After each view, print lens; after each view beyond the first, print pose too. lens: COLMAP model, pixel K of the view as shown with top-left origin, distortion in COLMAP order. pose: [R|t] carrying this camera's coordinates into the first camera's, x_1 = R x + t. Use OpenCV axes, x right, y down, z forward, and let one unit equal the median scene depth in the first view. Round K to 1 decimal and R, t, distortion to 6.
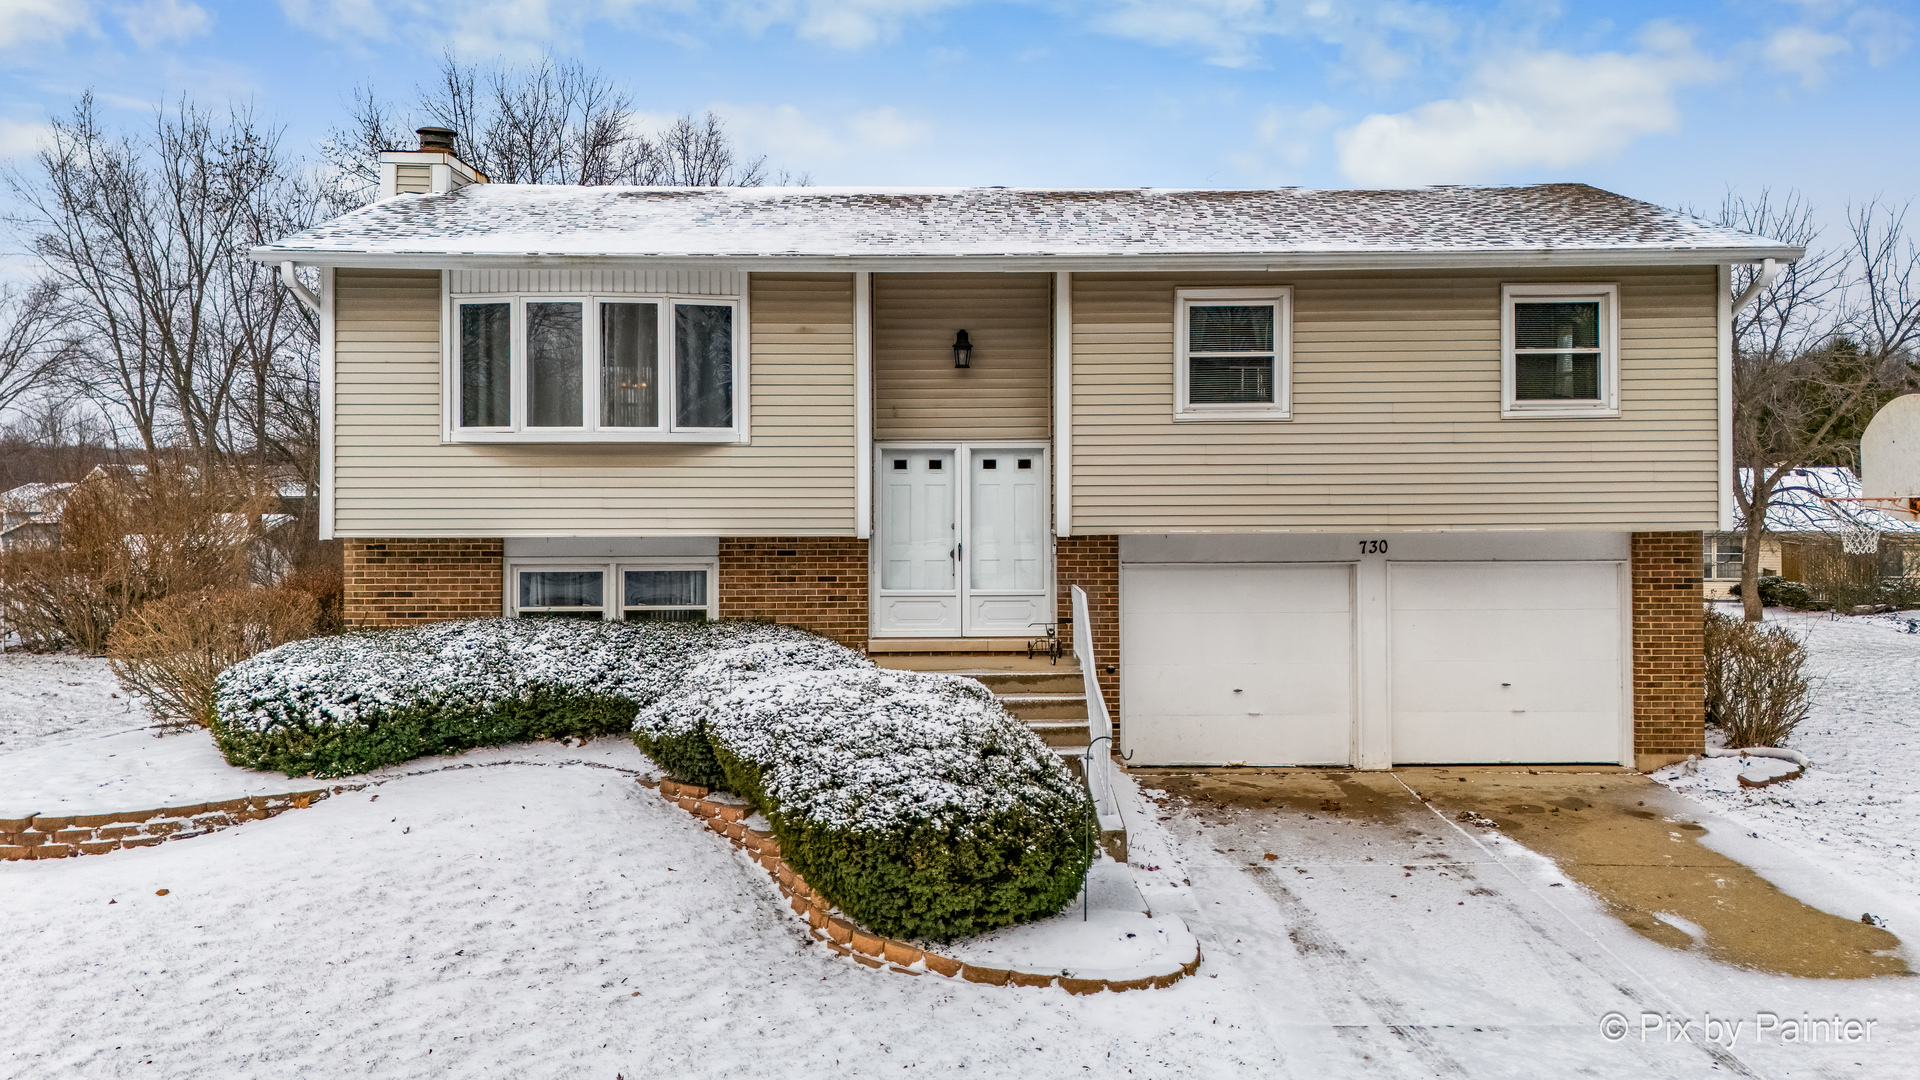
lens RADIAL K [[1442.0, 0, 960.2], [0, 1442.0, 523.5], [0, 0, 1]] dist [0.061648, -0.037015]
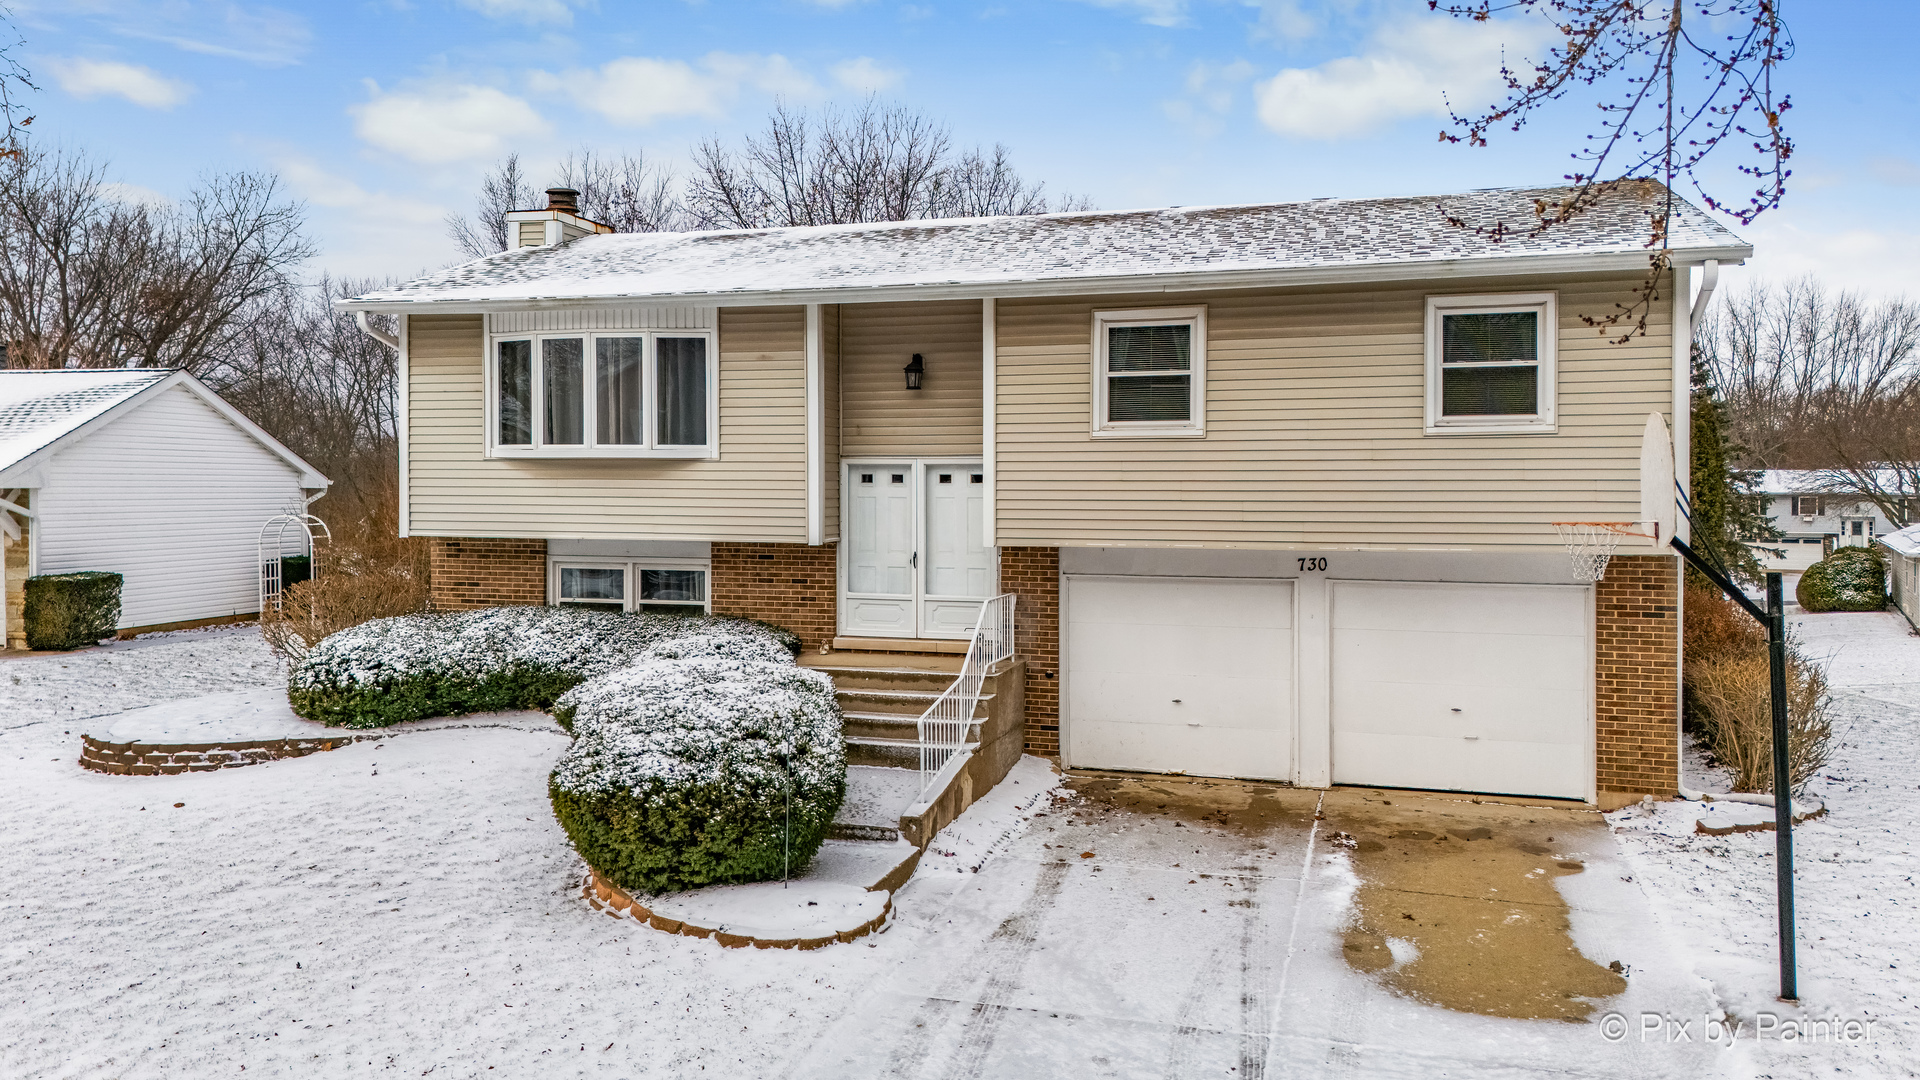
lens RADIAL K [[1442.0, 0, 1040.2], [0, 1442.0, 563.6], [0, 0, 1]] dist [0.061648, -0.037015]
pose [[0.952072, 0.023668, -0.304958, 0.440223], [-0.017285, 0.999572, 0.023613, -0.004885], [0.305386, -0.017210, 0.952073, -0.002198]]
